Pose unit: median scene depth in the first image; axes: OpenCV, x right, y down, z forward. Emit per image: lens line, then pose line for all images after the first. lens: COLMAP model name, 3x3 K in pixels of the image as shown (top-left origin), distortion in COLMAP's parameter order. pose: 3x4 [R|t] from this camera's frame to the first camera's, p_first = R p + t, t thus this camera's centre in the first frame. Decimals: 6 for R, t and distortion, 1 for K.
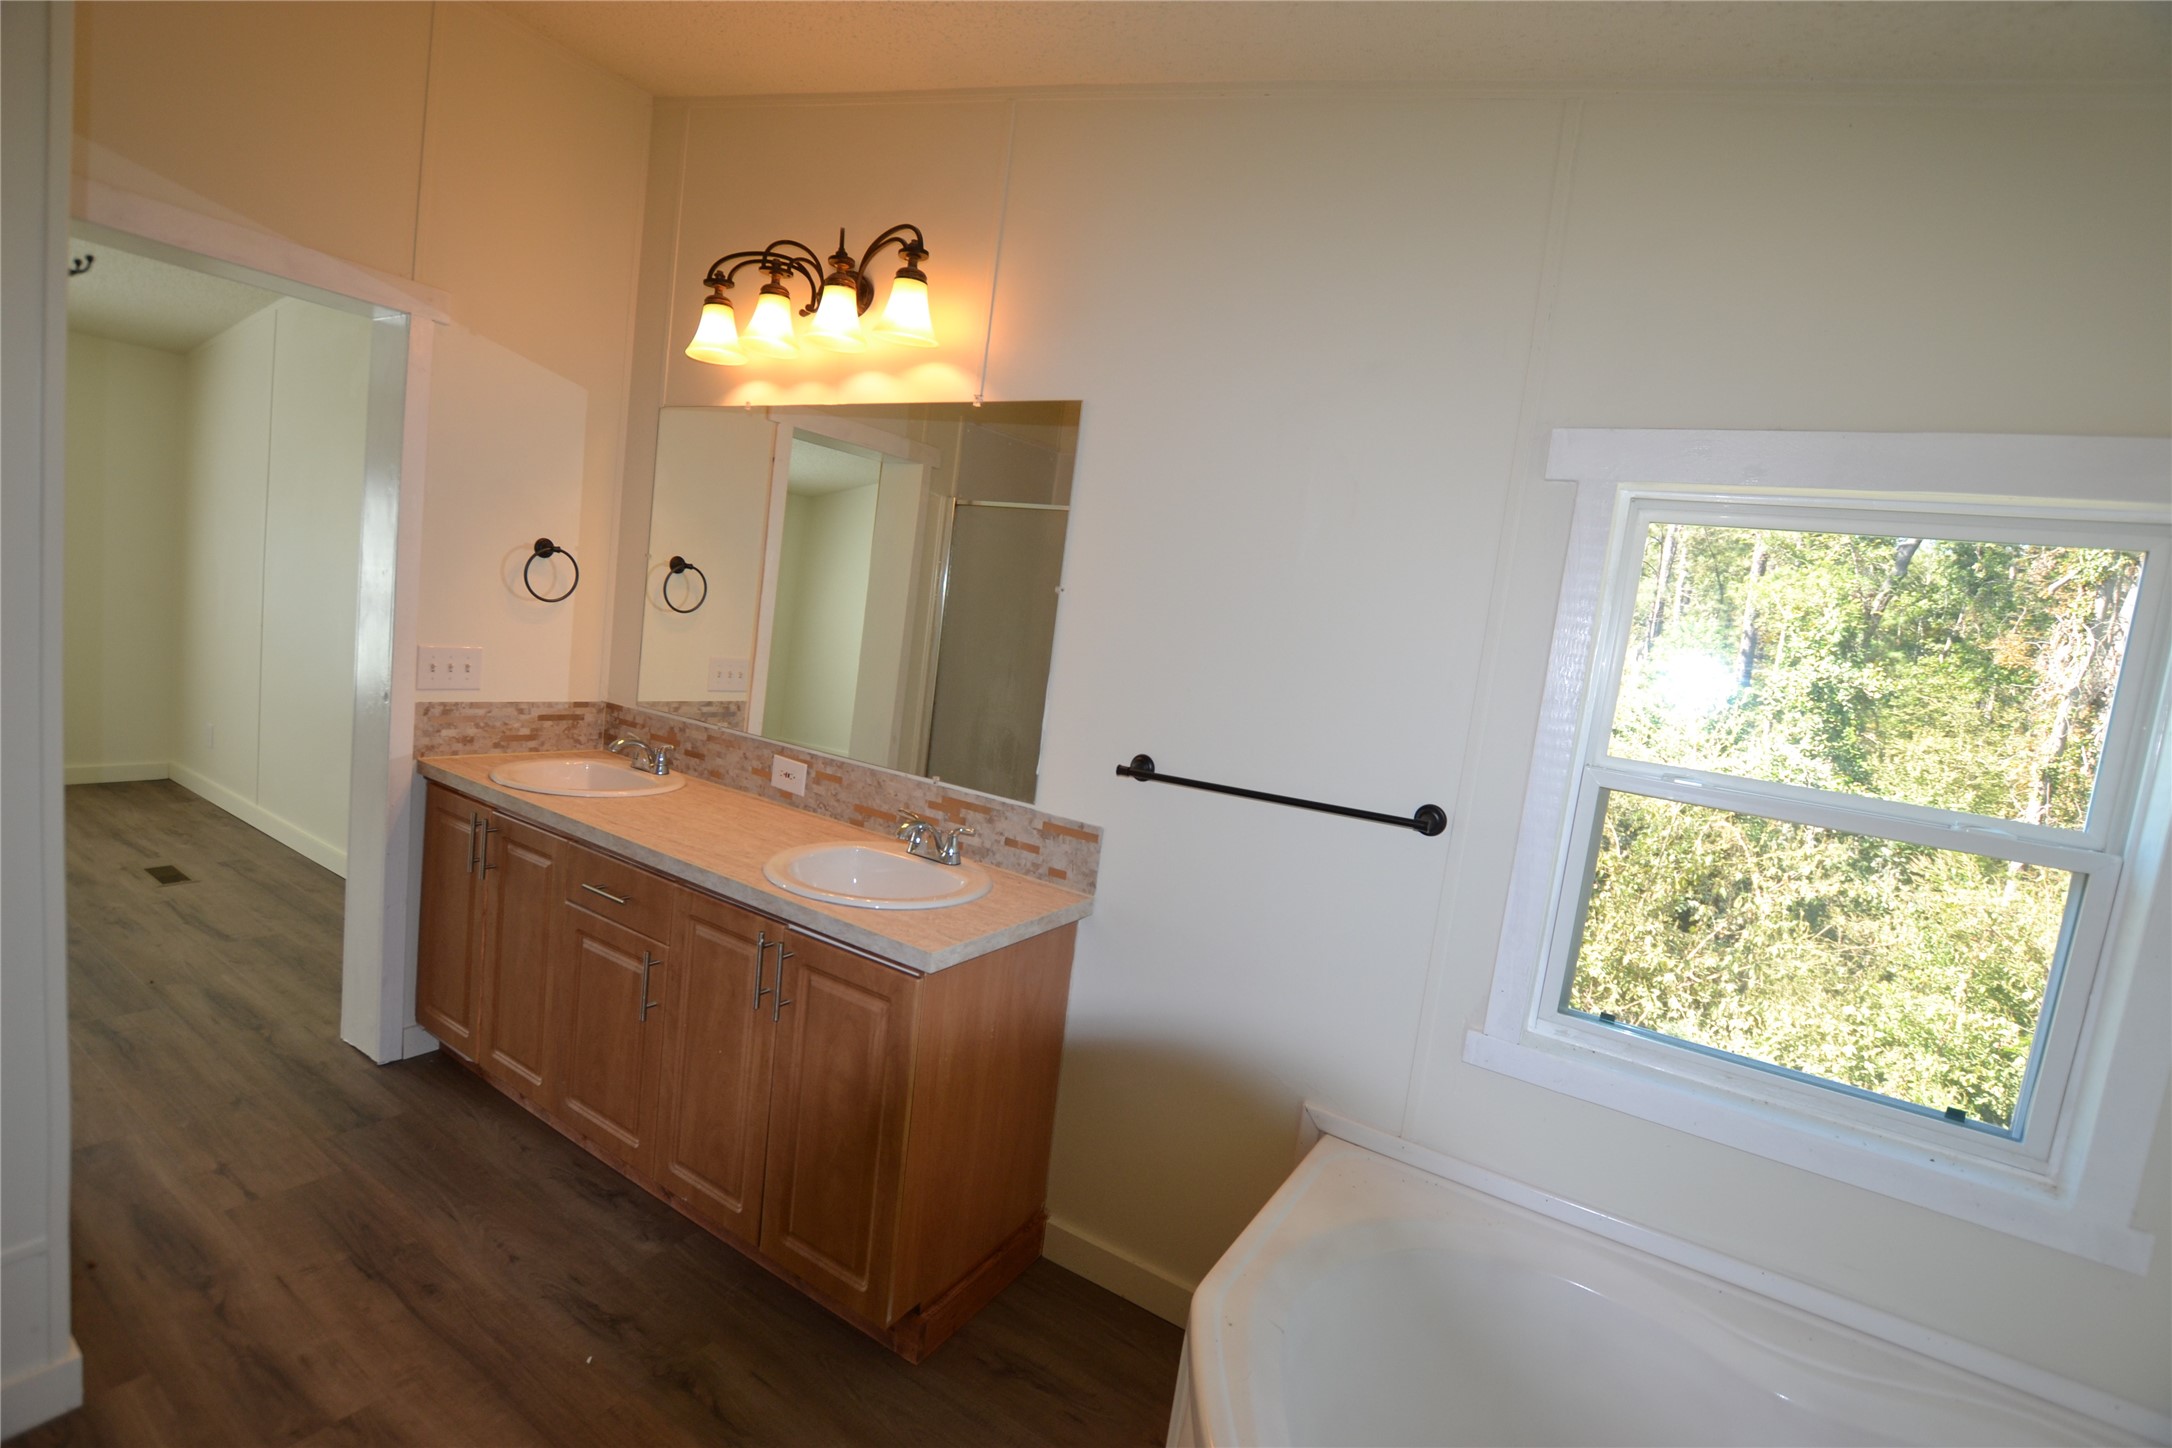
lens RADIAL K [[889.8, 0, 1086.0], [0, 889.8, 724.0], [0, 0, 1]] dist [-0.000050, -0.000013]
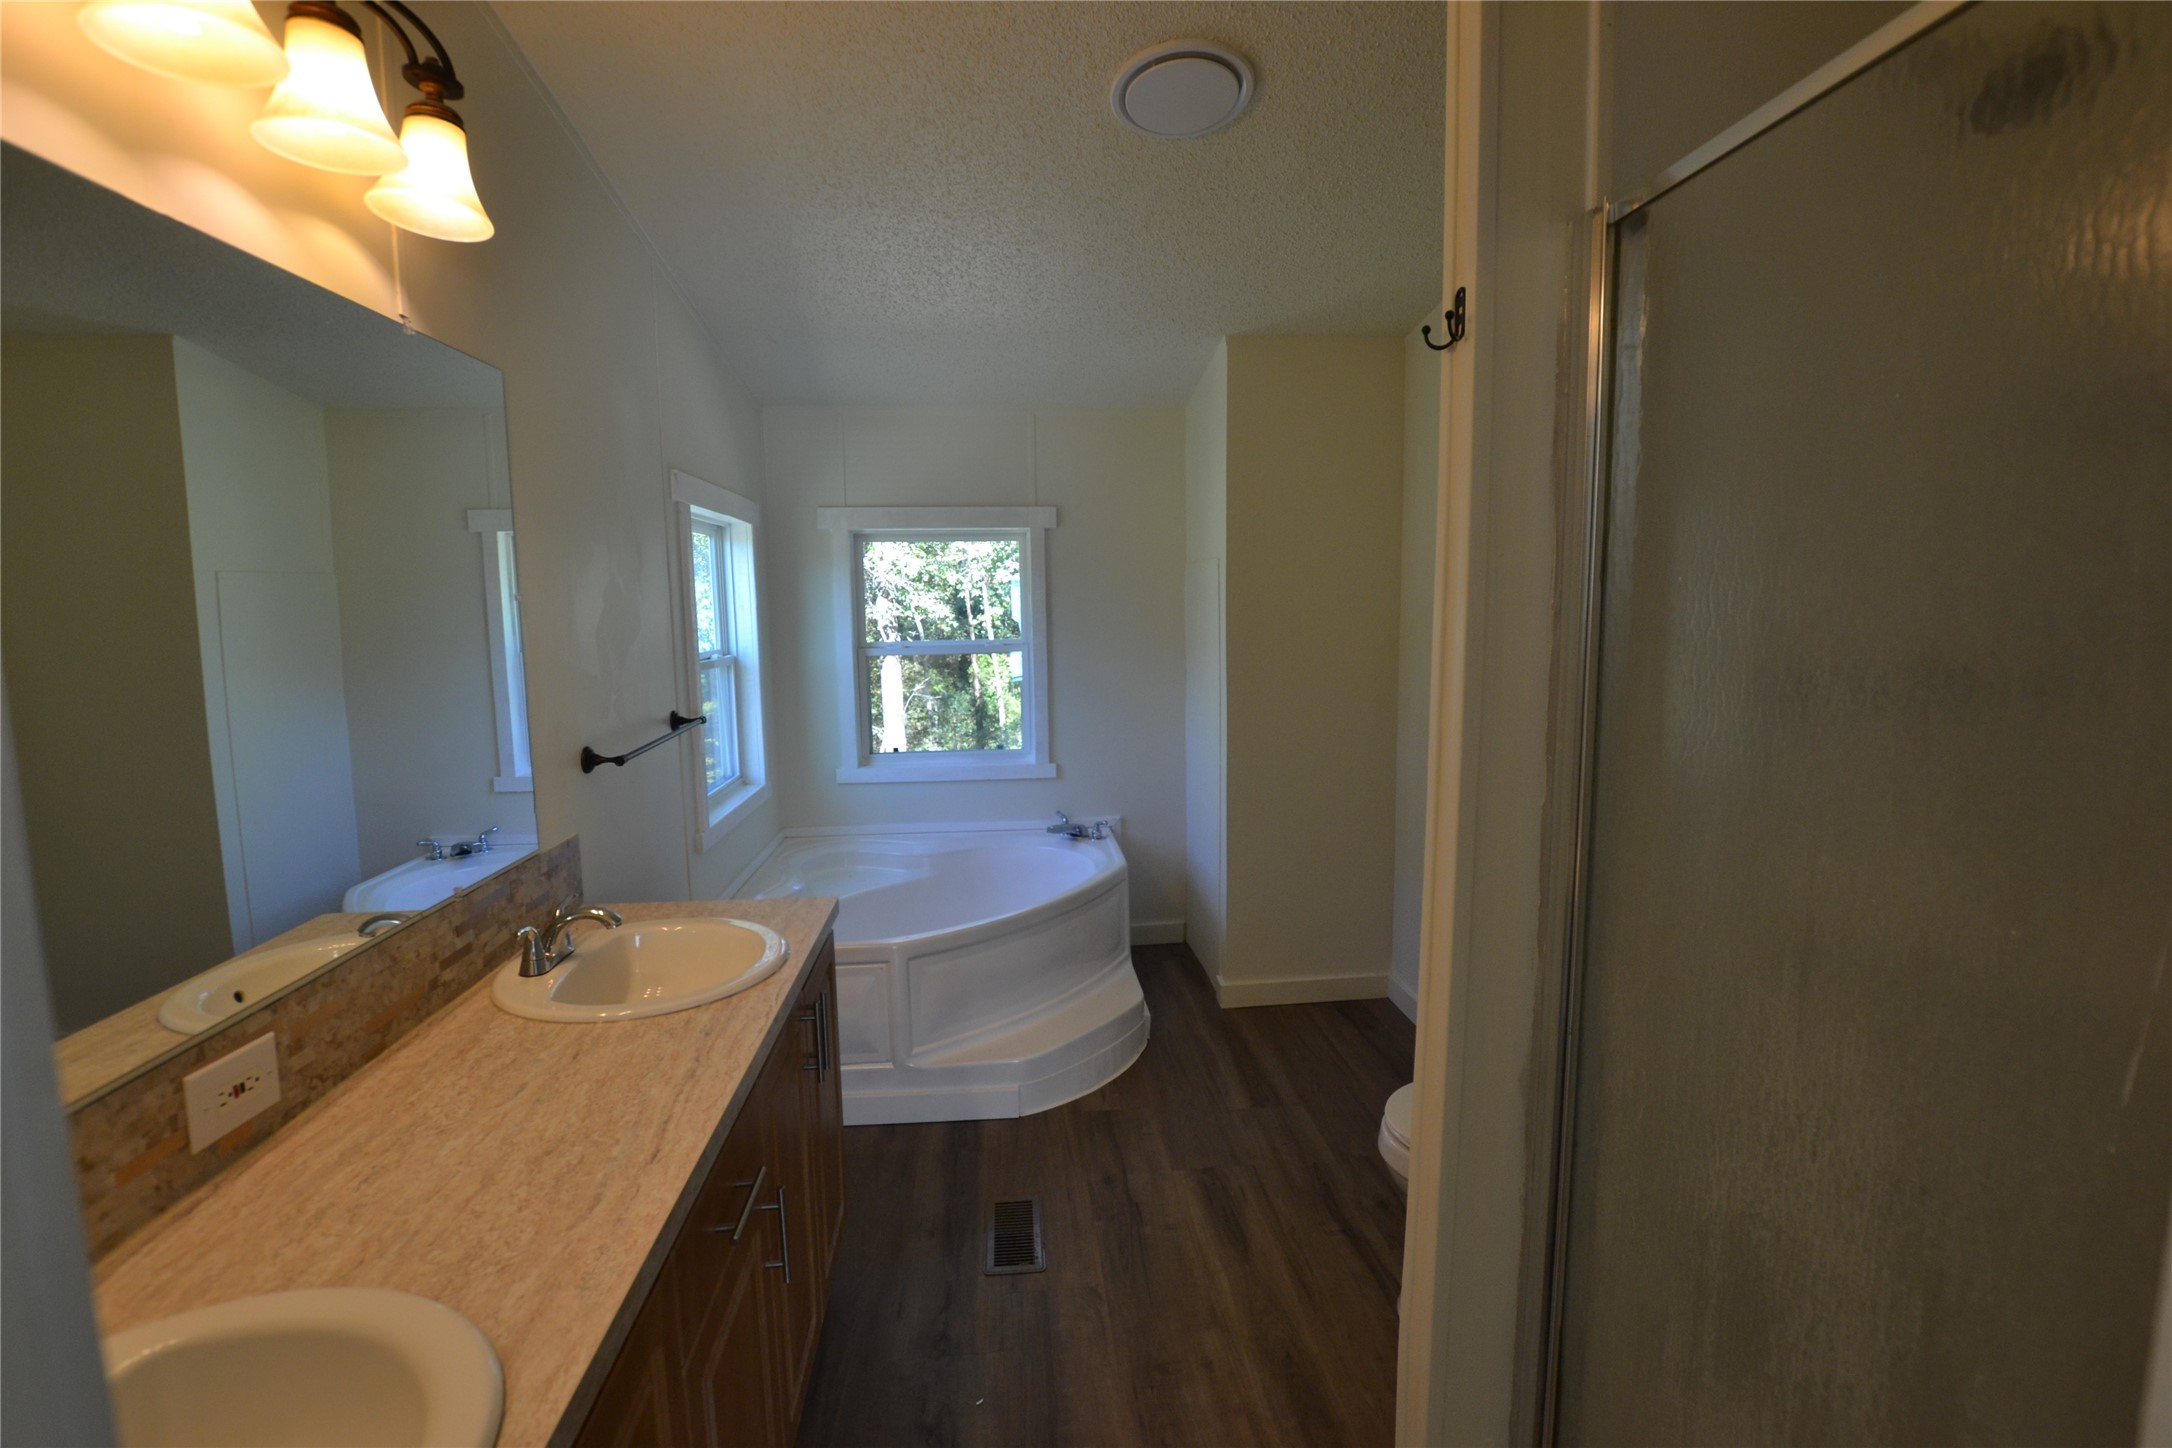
lens RADIAL K [[973.0, 0, 1086.0], [0, 973.0, 724.0], [0, 0, 1]] dist [-0.027581, -0.000013]
pose [[-0.598389, -0.217787, 0.771038, -0.974114], [-0.000950, 0.962539, 0.271141, -0.253061], [-0.801205, 0.161516, -0.576180, 1.010026]]
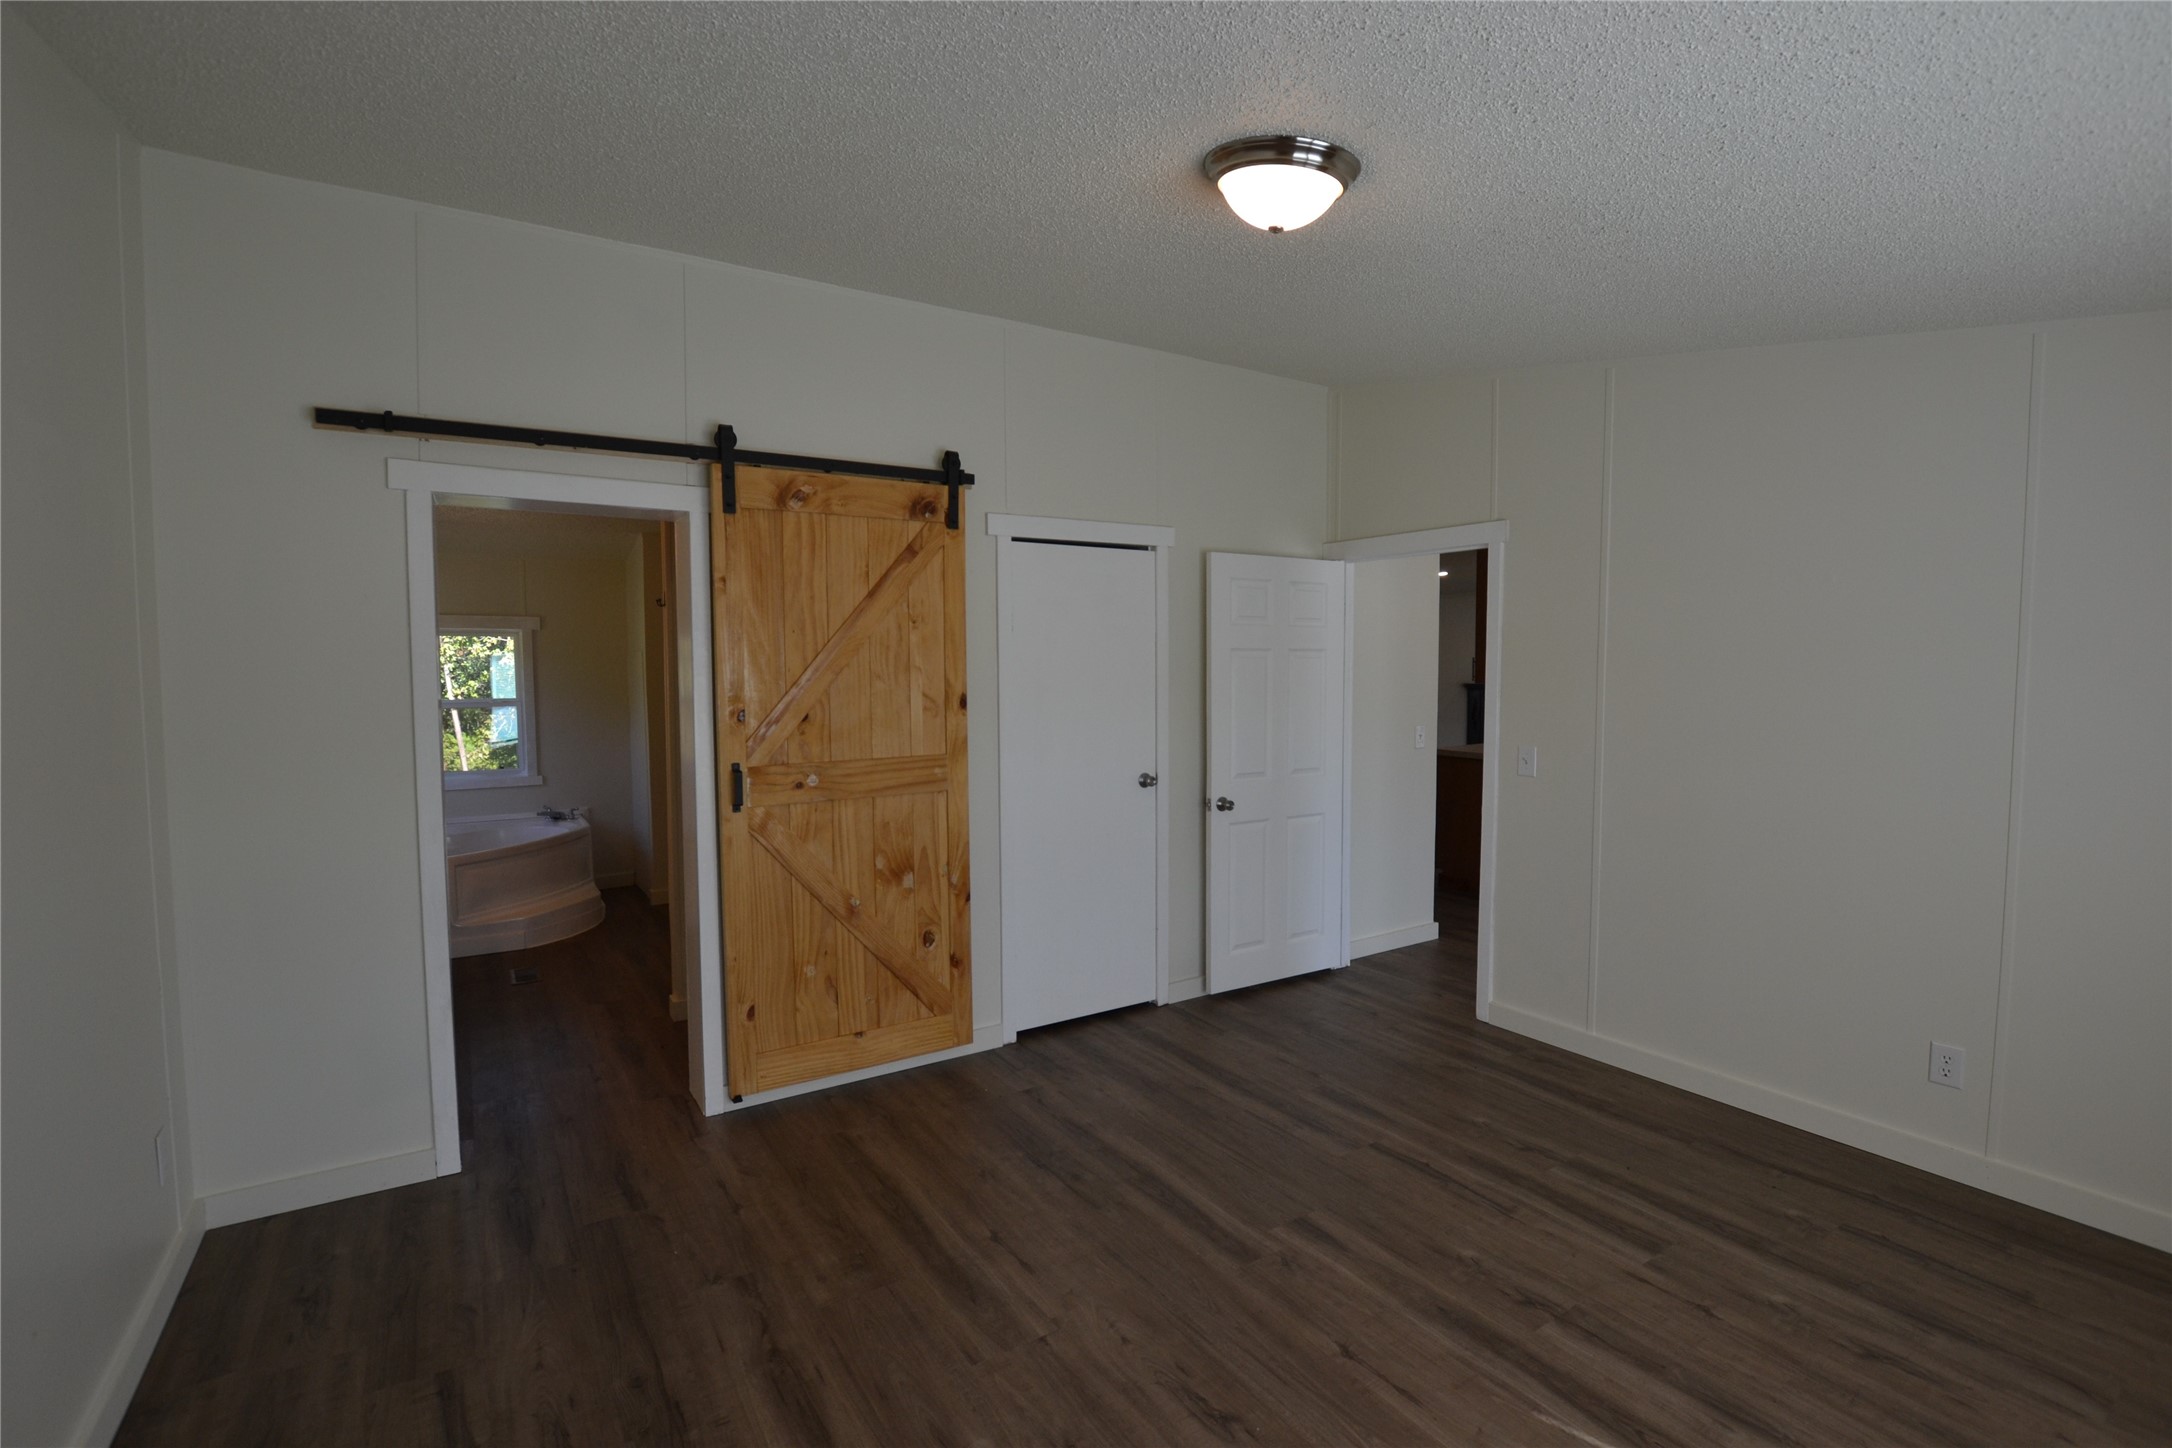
lens RADIAL K [[973.0, 0, 1086.0], [0, 973.0, 724.0], [0, 0, 1]] dist [-0.027581, -0.000013]
pose [[-0.899570, -0.144391, 0.412220, -1.800305], [-0.075426, 0.980953, 0.179005, -0.407115], [-0.430215, 0.129935, -0.893326, 1.601498]]
